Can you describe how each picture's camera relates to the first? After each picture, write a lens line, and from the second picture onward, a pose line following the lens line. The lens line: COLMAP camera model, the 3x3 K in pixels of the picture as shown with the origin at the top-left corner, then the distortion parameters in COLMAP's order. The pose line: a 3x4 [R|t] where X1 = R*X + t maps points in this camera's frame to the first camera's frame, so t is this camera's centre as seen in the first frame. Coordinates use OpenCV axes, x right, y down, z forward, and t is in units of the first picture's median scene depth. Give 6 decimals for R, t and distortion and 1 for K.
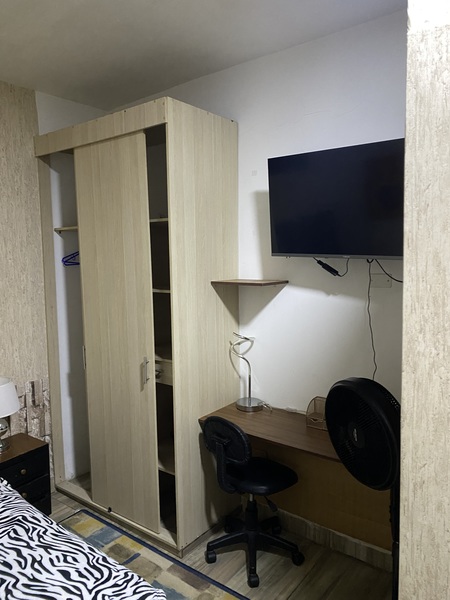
lens RADIAL K [[451.0, 0, 225.0], [0, 451.0, 300.0], [0, 0, 1]] dist [0.005348, 0.006132]
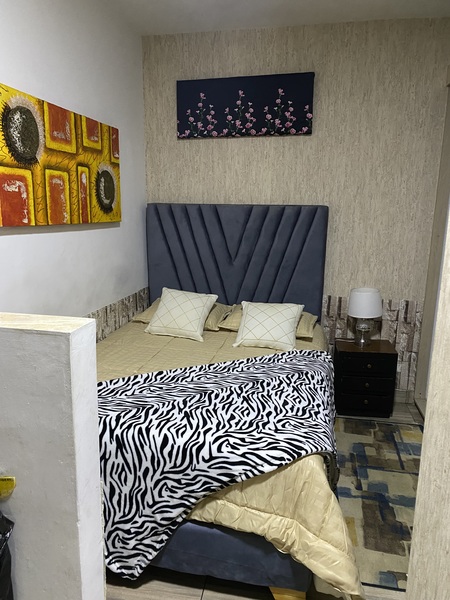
lens RADIAL K [[451.0, 0, 225.0], [0, 451.0, 300.0], [0, 0, 1]] dist [0.005348, 0.006132]
pose [[0.465715, 0.209554, -0.859765, 0.335036], [-0.103068, 0.977790, 0.182492, 0.022211], [0.878912, 0.003625, 0.476970, 0.072055]]
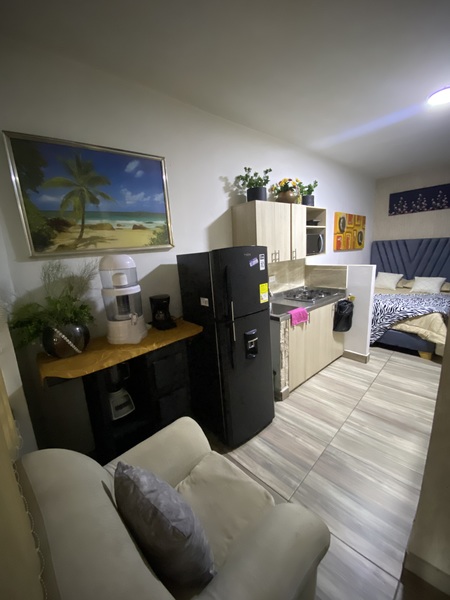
lens RADIAL K [[245.7, 0, 225.0], [0, 245.7, 300.0], [0, 0, 1]] dist [-0.000477, -0.000440]
pose [[-0.134907, 0.226332, -0.964663, 1.059956], [-0.033654, 0.971954, 0.232749, 0.045175], [0.990287, 0.063865, -0.123507, -0.330116]]
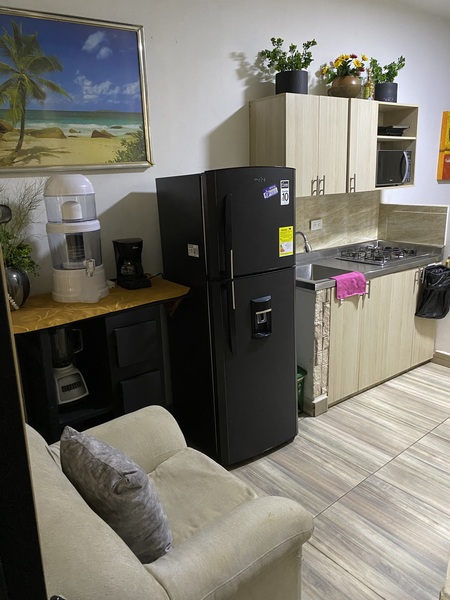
lens RADIAL K [[463.2, 0, 225.0], [0, 463.2, 300.0], [0, 0, 1]] dist [-0.003891, -0.001977]
pose [[-0.222006, 0.276047, -0.935153, 1.254223], [-0.056707, 0.953808, 0.295016, 0.041916], [0.973395, 0.118525, -0.196097, -0.218510]]
